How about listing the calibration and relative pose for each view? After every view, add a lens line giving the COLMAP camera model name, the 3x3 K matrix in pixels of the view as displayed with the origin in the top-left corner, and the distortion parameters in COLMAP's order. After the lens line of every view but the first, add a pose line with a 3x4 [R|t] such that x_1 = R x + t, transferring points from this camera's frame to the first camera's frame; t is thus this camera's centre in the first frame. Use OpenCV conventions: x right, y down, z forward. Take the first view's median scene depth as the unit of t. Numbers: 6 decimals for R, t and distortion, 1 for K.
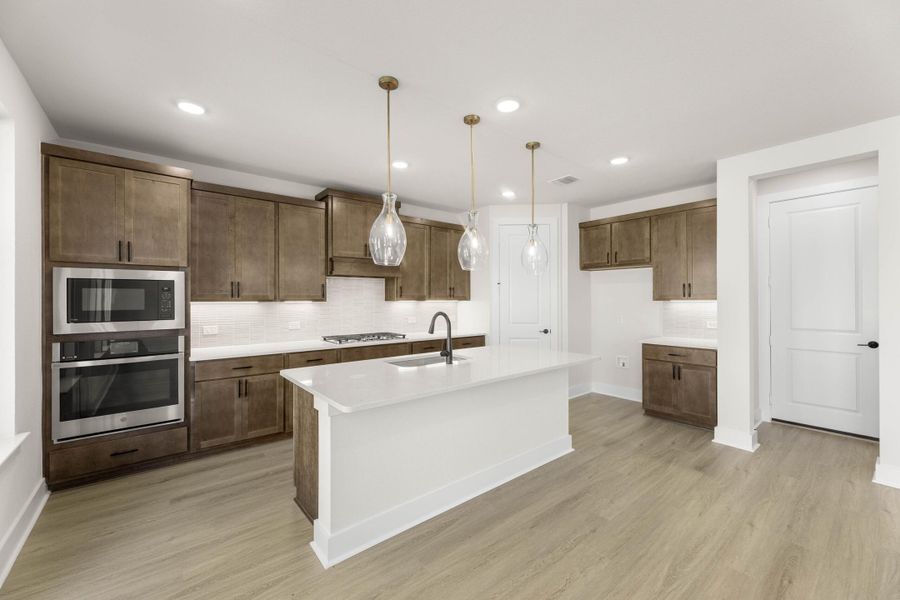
lens RADIAL K [[362.9, 0, 446.9], [0, 362.9, 298.4], [0, 0, 1]] dist [0.000899, 0.000054]
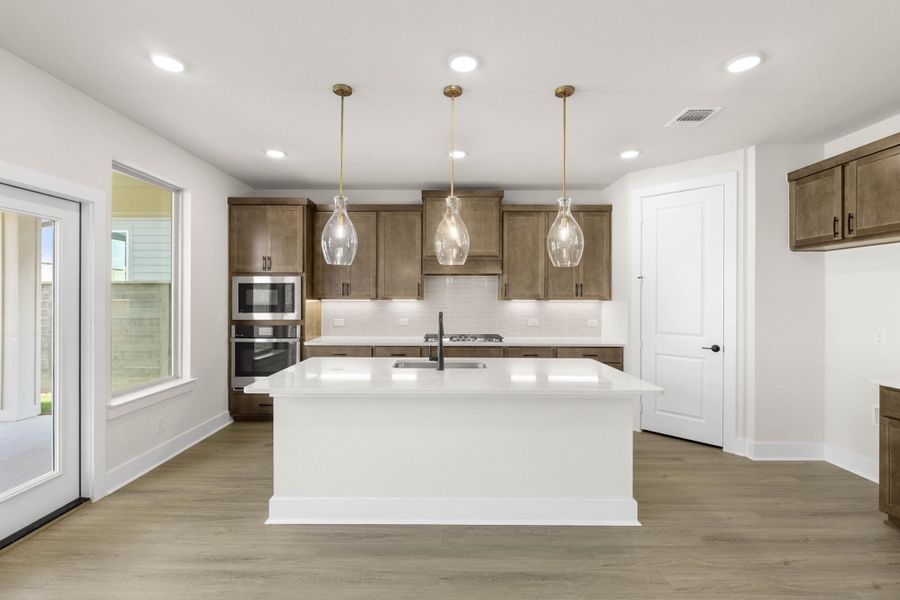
lens RADIAL K [[395.9, 0, 450.0], [0, 395.9, 297.2], [0, 0, 1]] dist [-0.001332, -0.000278]
pose [[0.773458, 0.003062, -0.633840, 0.590679], [-0.003169, 0.999995, 0.000964, -0.001596], [0.633840, 0.001263, 0.773463, 0.234713]]
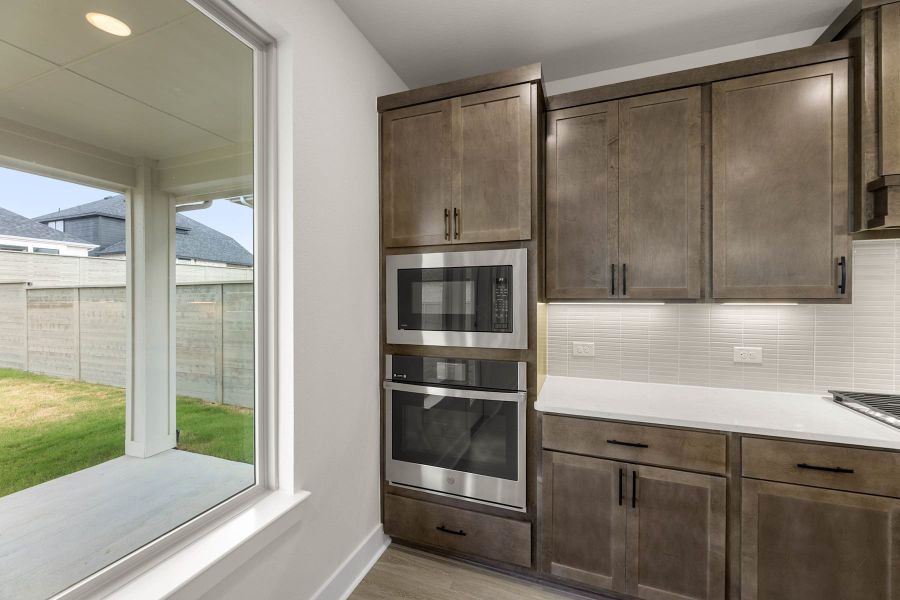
lens RADIAL K [[366.3, 0, 450.0], [0, 366.3, 300.0], [0, 0, 1]] dist [-0.001167, 0.000073]
pose [[0.509338, 0.003701, -0.860558, -0.291709], [0.001245, 0.999987, 0.005038, 0.003042], [0.860566, -0.003637, 0.509327, 0.601555]]
